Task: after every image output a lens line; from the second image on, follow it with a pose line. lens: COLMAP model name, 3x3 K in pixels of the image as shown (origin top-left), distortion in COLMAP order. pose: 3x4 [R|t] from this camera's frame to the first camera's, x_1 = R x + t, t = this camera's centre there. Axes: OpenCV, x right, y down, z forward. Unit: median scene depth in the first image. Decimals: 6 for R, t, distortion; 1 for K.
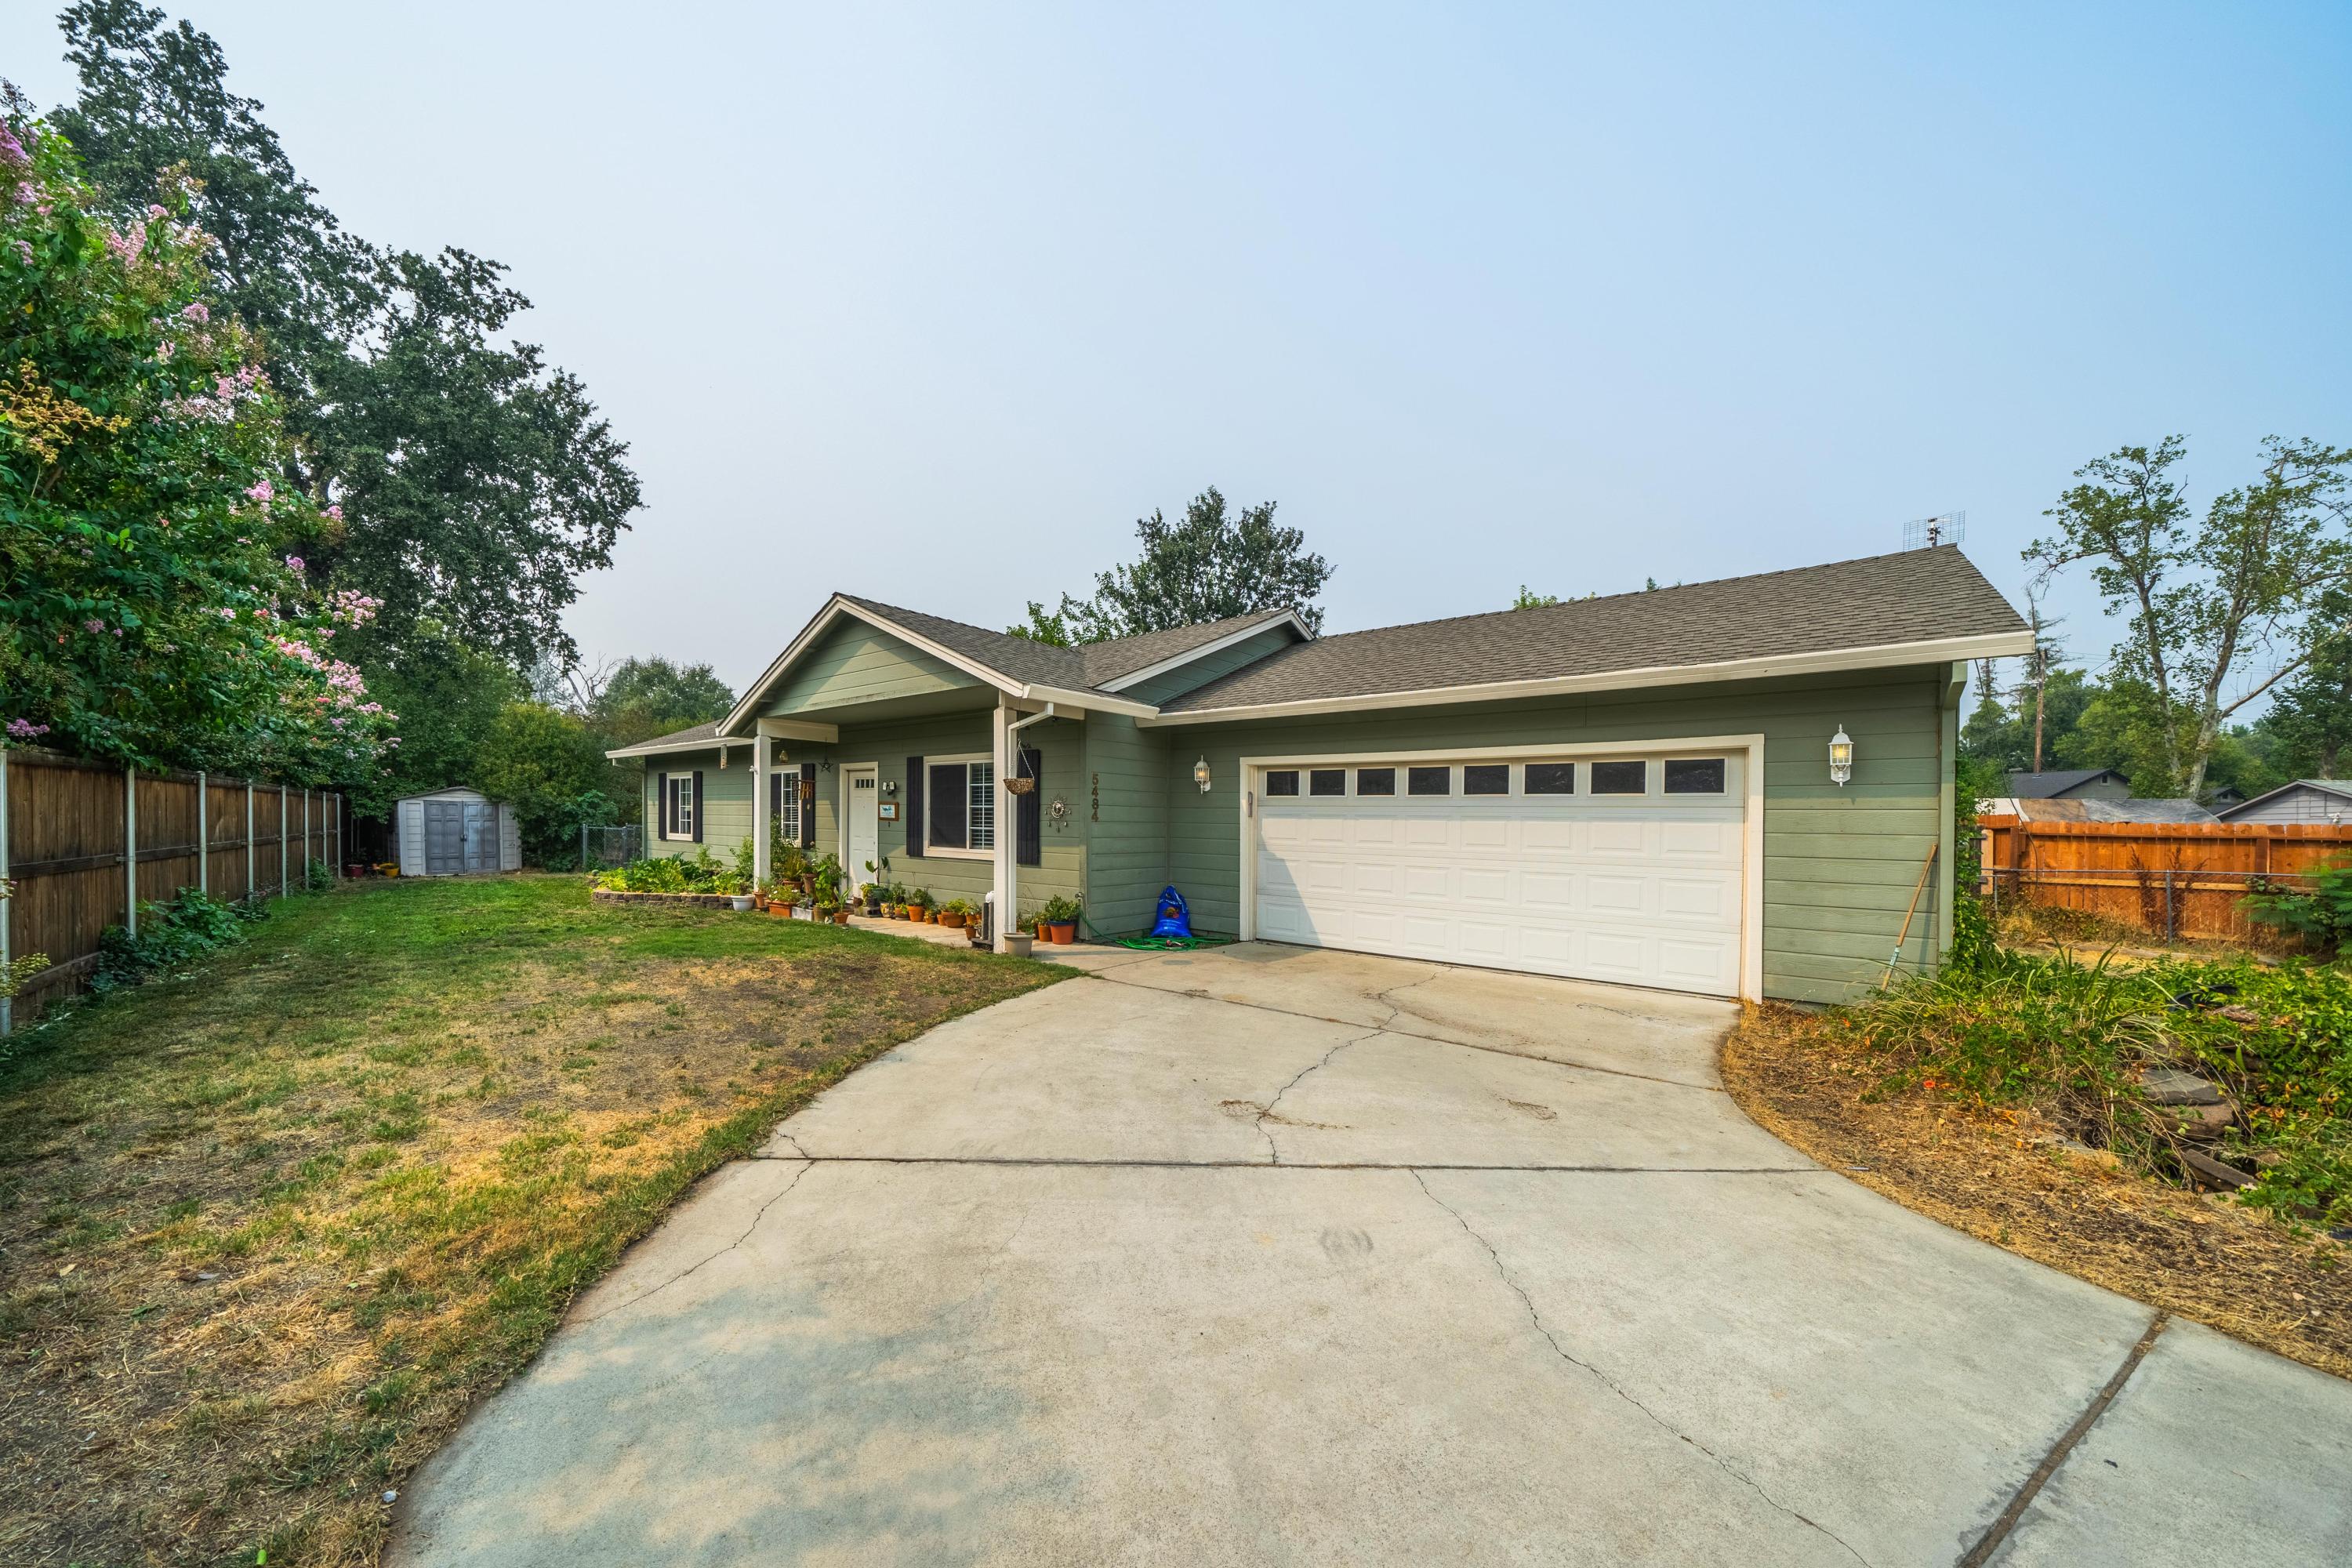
lens RADIAL K [[808.3, 0, 1157.4], [0, 808.3, 801.5], [0, 0, 1]] dist [-0.007242, 0.000243]
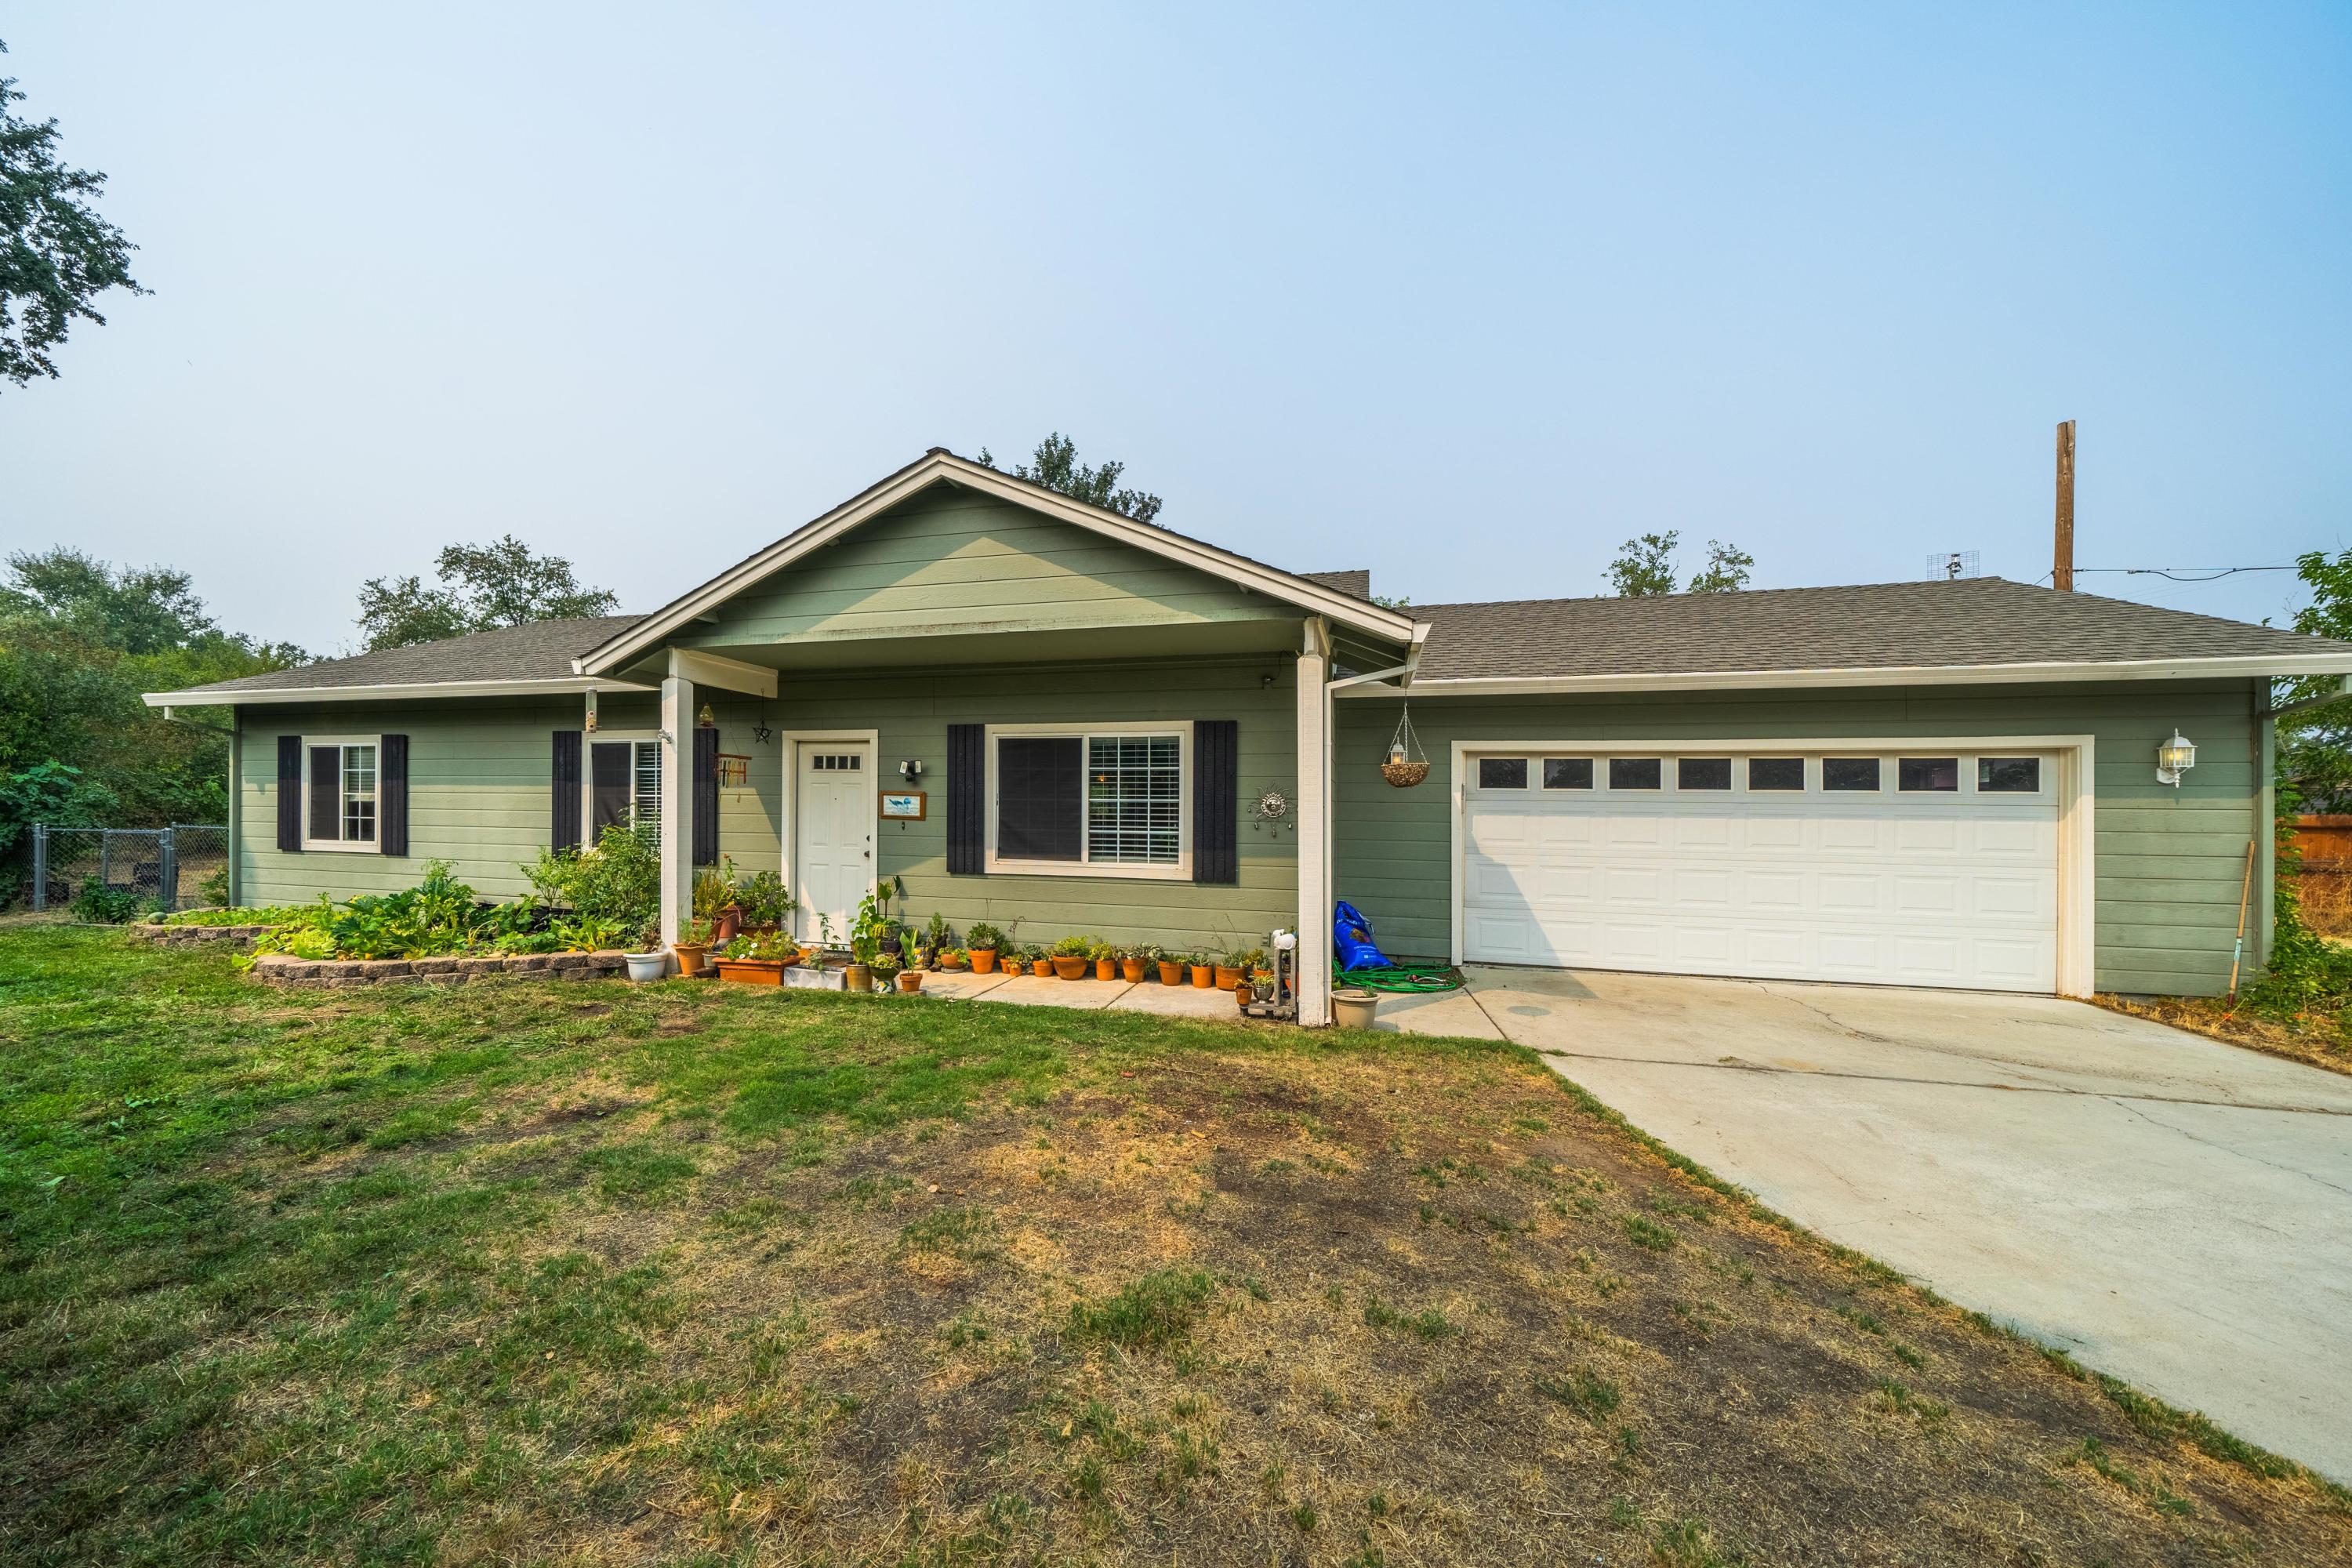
lens RADIAL K [[808.3, 0, 1184.6], [0, 808.3, 787.0], [0, 0, 1]] dist [-0.007242, 0.000243]
pose [[0.908374, 0.007269, 0.418095, -0.441719], [-0.007819, 0.999969, -0.000398, -0.005020], [-0.418085, -0.002907, 0.908403, 0.341122]]
